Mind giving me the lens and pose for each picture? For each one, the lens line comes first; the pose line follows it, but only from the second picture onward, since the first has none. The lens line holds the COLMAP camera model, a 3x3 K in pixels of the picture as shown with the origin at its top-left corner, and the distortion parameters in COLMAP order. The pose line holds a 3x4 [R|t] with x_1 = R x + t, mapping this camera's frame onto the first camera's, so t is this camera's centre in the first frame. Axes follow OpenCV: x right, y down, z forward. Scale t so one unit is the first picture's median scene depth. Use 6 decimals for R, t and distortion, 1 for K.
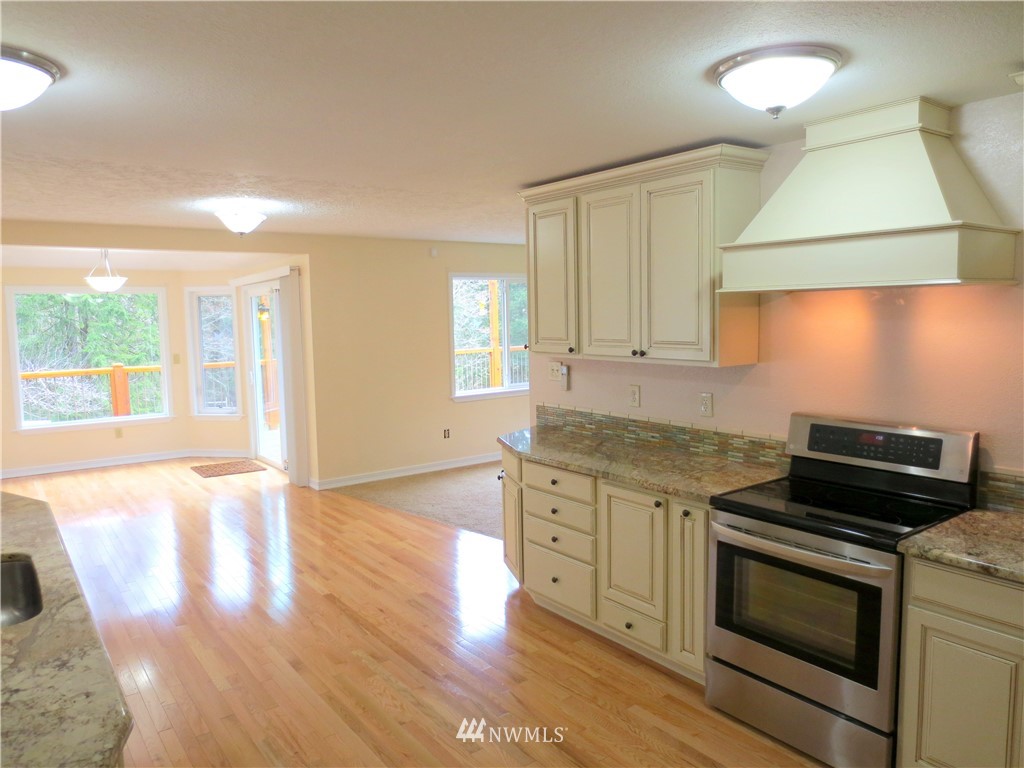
lens RADIAL K [[716.8, 0, 512.0], [0, 716.8, 384.0], [0, 0, 1]] dist [-0.031308, 0.001272]
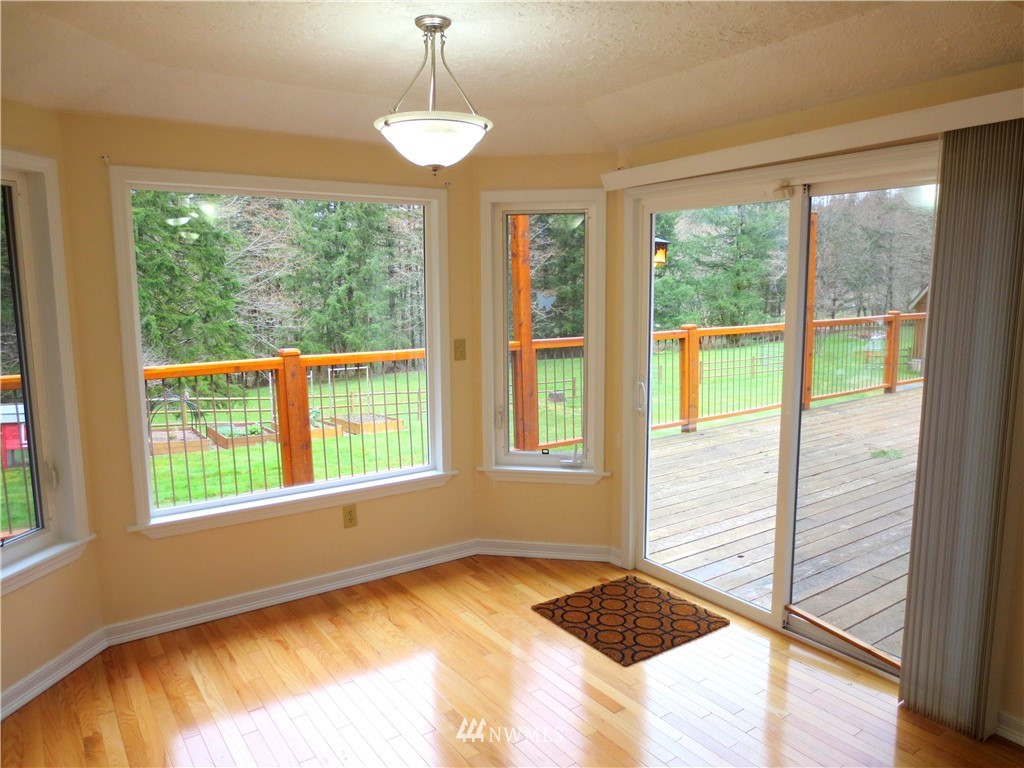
lens RADIAL K [[716.8, 0, 512.0], [0, 716.8, 384.0], [0, 0, 1]] dist [-0.031308, 0.001272]
pose [[0.999392, 0.015518, -0.031232, -0.378871], [-0.013836, 0.998480, 0.053348, -0.034295], [0.032012, -0.052884, 0.998087, 0.481797]]
